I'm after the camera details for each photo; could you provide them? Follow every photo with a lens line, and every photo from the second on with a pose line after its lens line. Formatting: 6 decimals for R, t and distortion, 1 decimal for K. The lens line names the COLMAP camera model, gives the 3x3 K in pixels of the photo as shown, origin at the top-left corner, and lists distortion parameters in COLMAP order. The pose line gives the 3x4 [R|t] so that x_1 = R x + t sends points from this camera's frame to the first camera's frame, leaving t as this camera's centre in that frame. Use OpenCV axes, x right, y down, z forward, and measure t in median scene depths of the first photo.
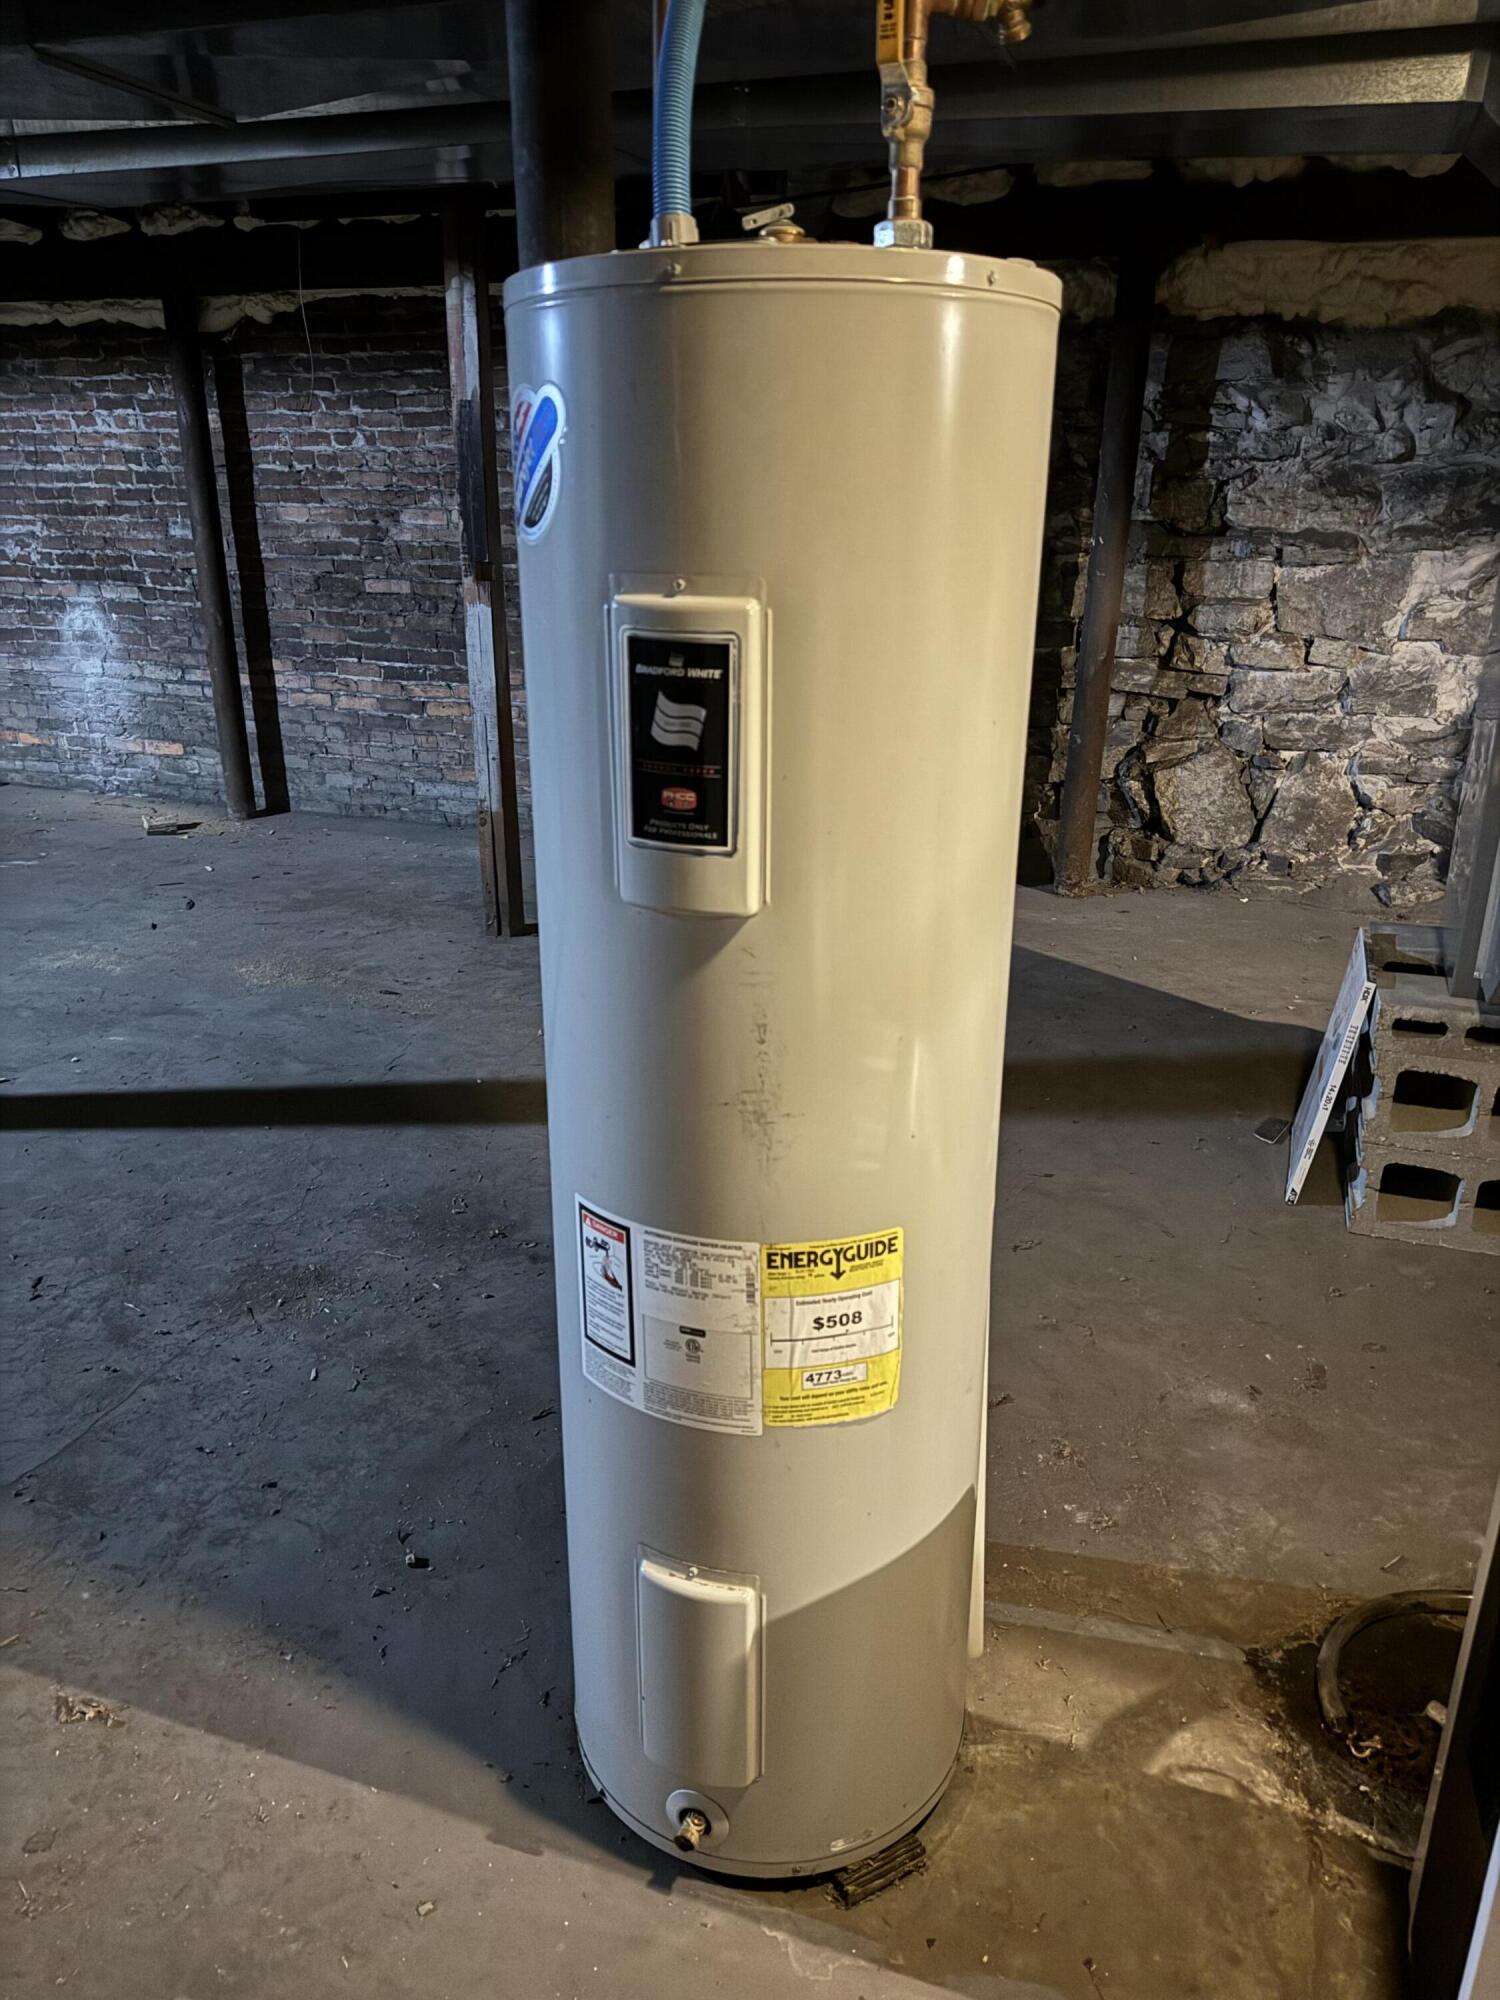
lens RADIAL K [[1407.5, 0, 735.0], [0, 1407.5, 989.7], [0, 0, 1]] dist [0.030962, -0.030819]
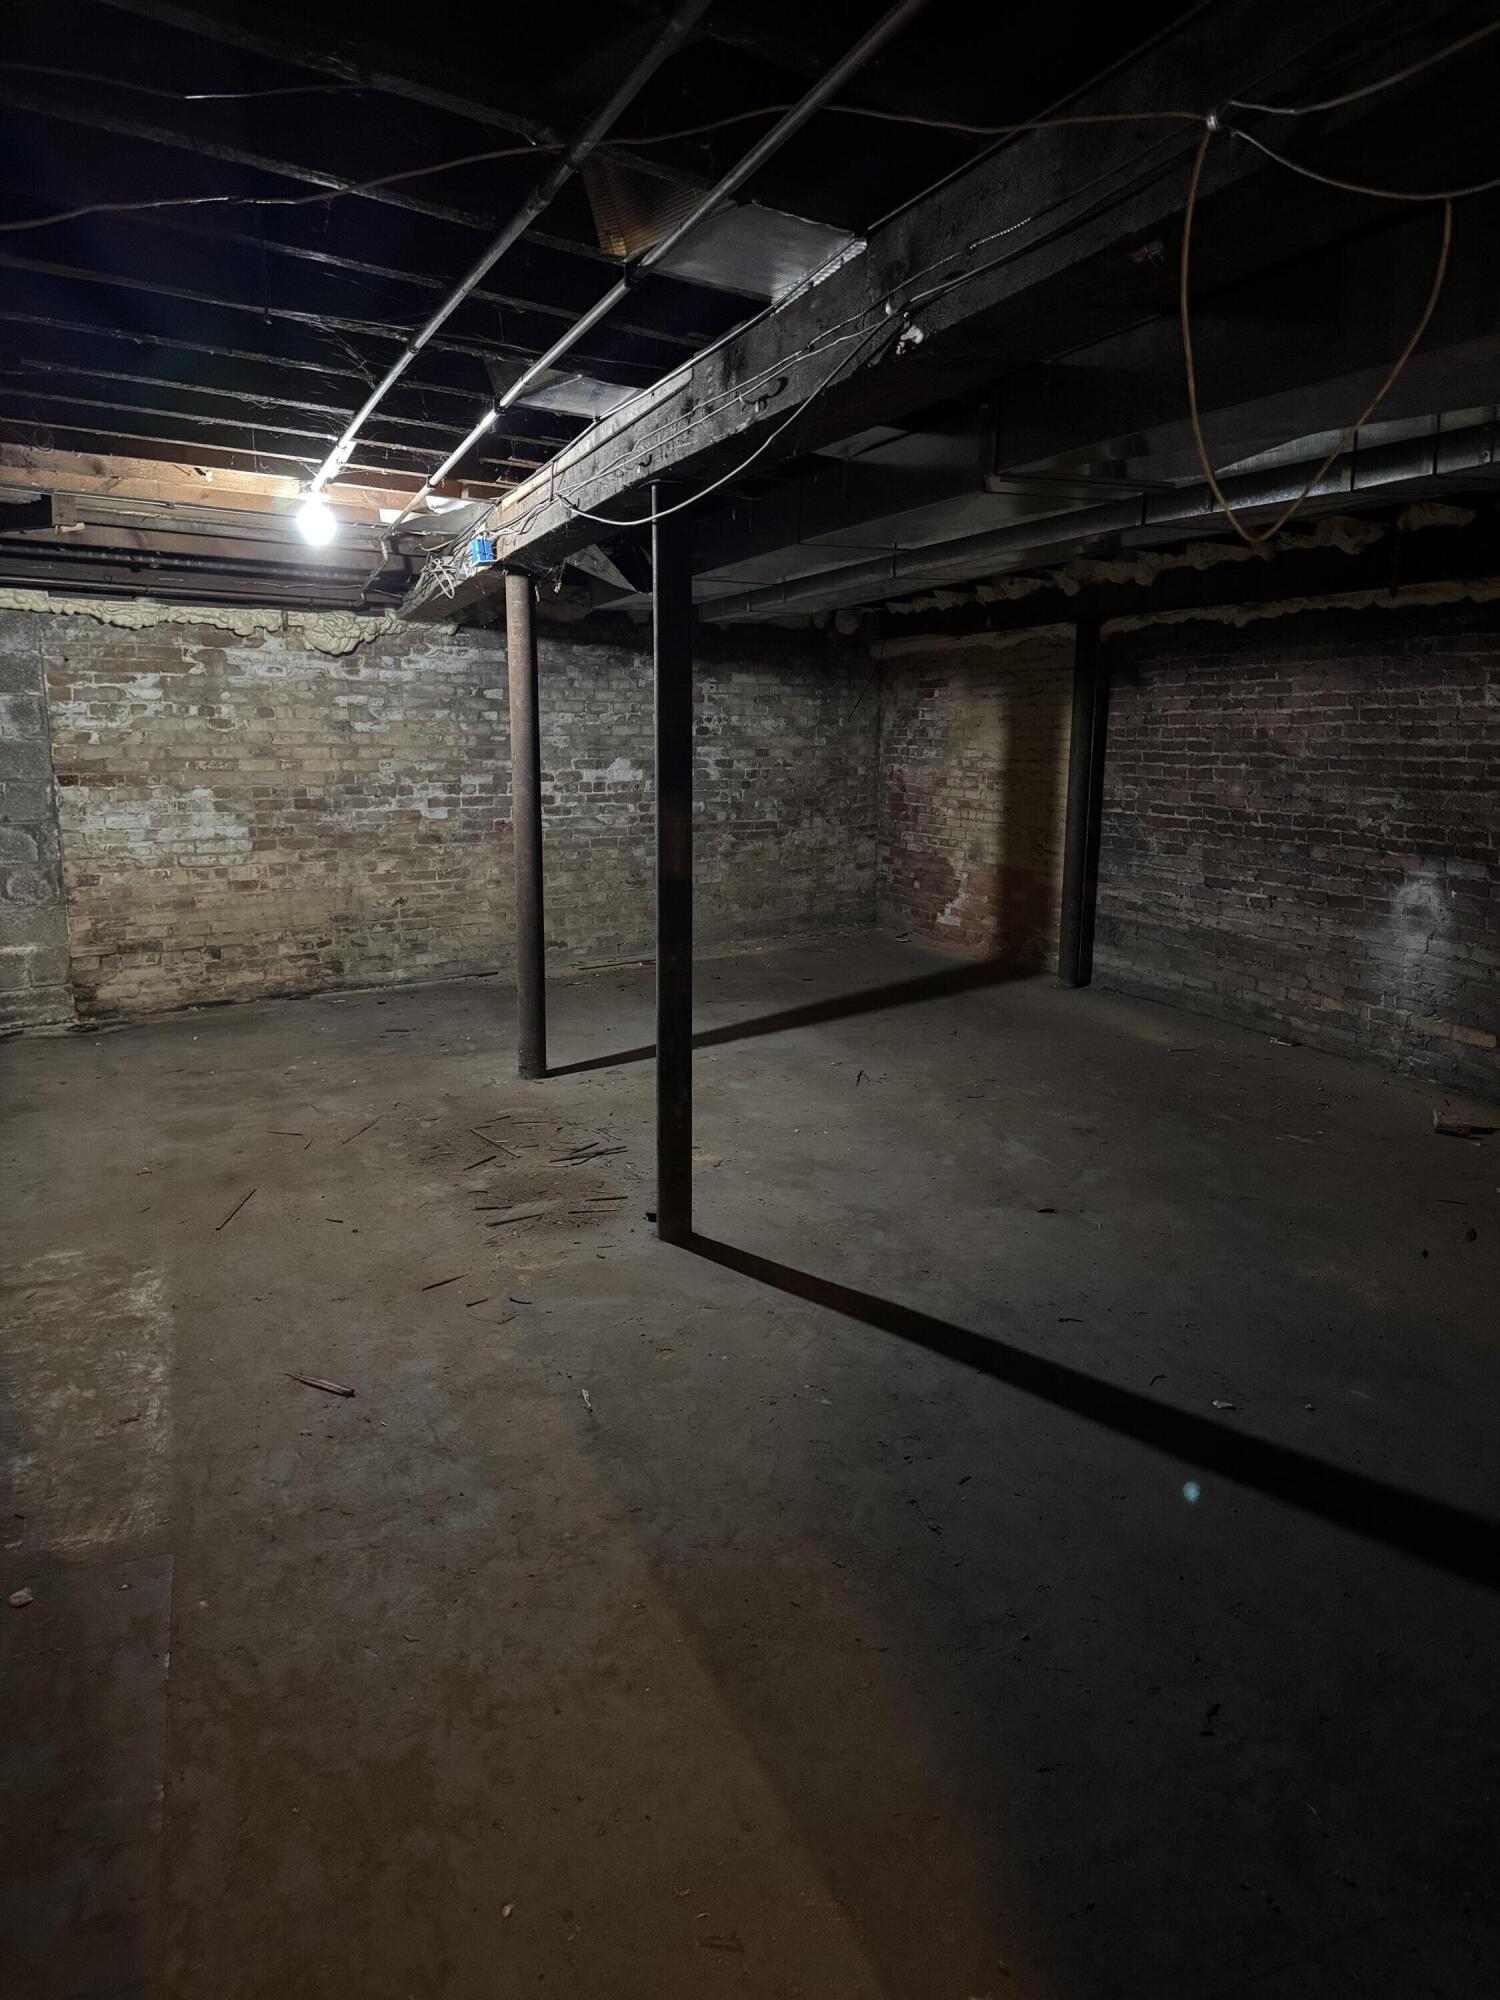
lens RADIAL K [[1407.5, 0, 757.1], [0, 1407.5, 996.8], [0, 0, 1]] dist [0.030962, -0.030819]
pose [[0.662466, 0.143518, -0.735215, -0.142090], [-0.258955, 0.964841, -0.044989, -0.114174], [0.702909, 0.220191, 0.676339, 0.185523]]
